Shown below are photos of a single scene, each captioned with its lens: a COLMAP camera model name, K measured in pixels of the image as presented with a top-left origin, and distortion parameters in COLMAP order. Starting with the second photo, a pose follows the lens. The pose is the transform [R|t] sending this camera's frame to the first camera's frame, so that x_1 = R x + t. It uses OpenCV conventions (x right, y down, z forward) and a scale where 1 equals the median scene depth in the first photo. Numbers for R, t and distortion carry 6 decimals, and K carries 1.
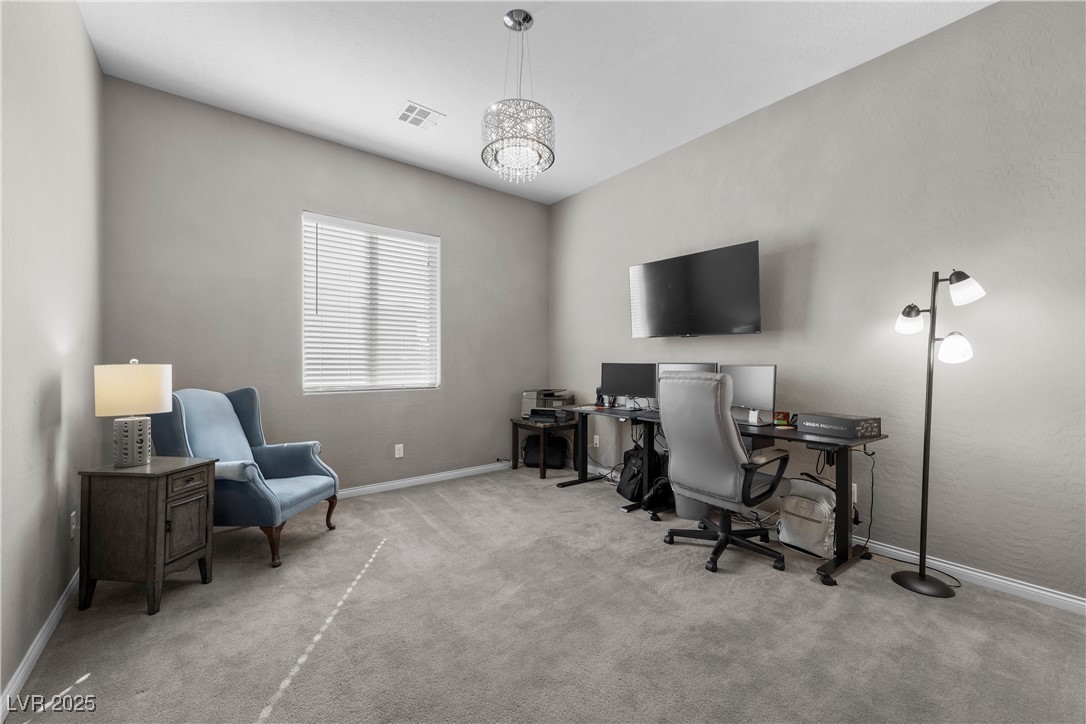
lens RADIAL K [[418.5, 0, 541.3], [0, 418.5, 365.0], [0, 0, 1]] dist [0.001330, 0.000181]
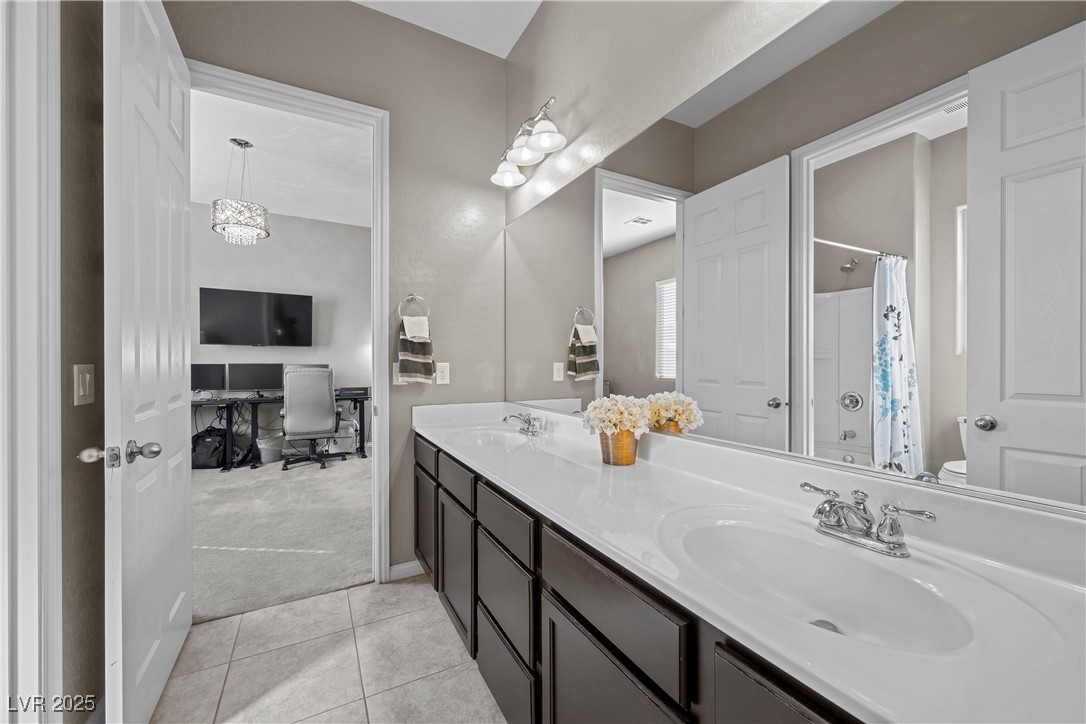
lens RADIAL K [[418.5, 0, 542.7], [0, 418.5, 365.1], [0, 0, 1]] dist [0.001330, 0.000181]
pose [[0.143931, -0.001674, 0.989586, -1.153455], [0.002007, 0.999997, 0.001400, 0.003433], [-0.989586, 0.001785, 0.143934, -0.253283]]
